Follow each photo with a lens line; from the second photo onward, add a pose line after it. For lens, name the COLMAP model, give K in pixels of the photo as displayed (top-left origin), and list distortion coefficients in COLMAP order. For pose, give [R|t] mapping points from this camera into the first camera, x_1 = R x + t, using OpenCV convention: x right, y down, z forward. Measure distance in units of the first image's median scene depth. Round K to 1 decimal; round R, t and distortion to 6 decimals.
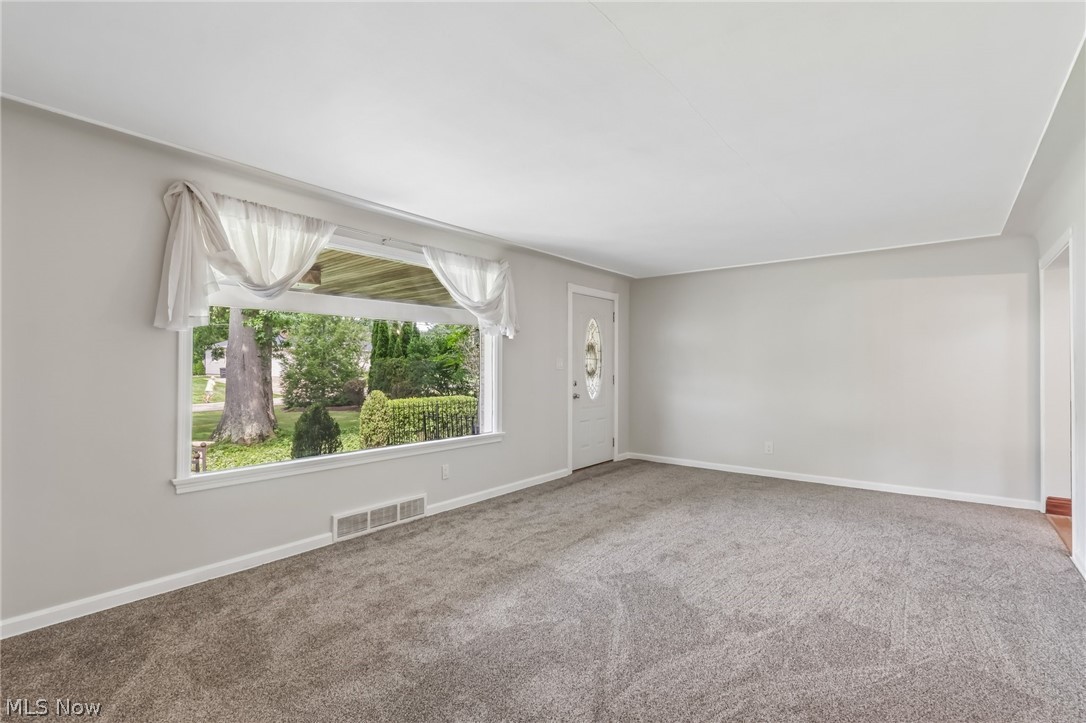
lens RADIAL K [[511.5, 0, 534.9], [0, 511.5, 364.5], [0, 0, 1]] dist [-0.005457, 0.002197]
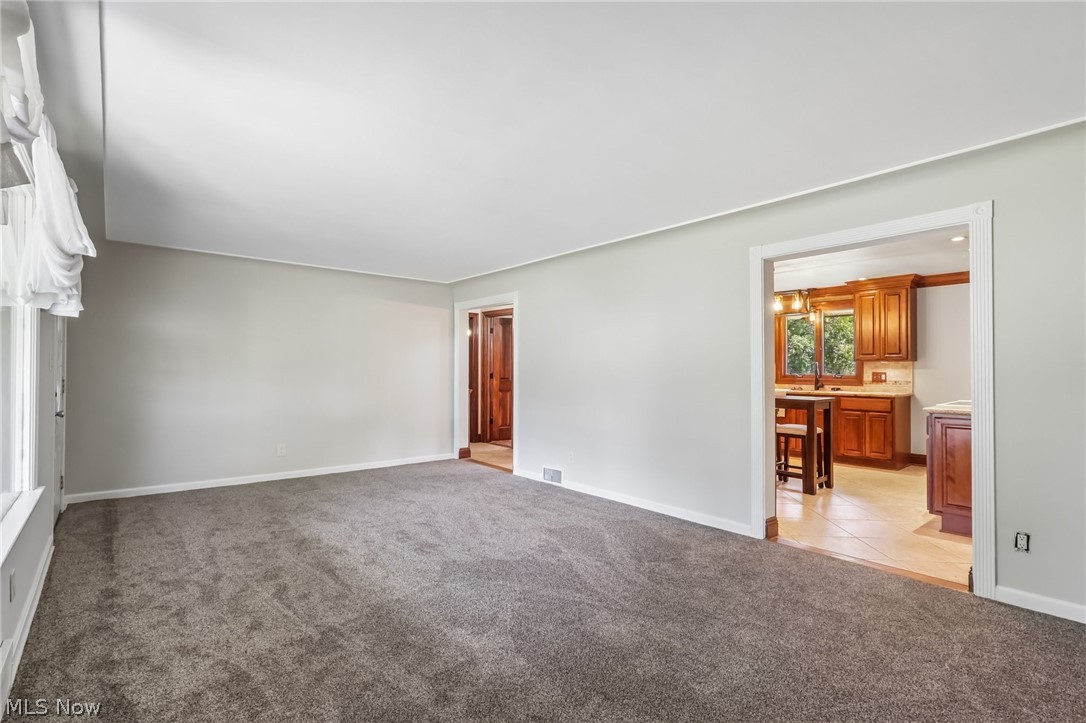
lens RADIAL K [[511.5, 0, 548.5], [0, 511.5, 367.6], [0, 0, 1]] dist [-0.005457, 0.002197]
pose [[0.179841, 0.005985, 0.983678, -0.634719], [-0.011140, 0.999930, -0.004047, 0.004070], [-0.983633, -0.010230, 0.179895, 0.486749]]
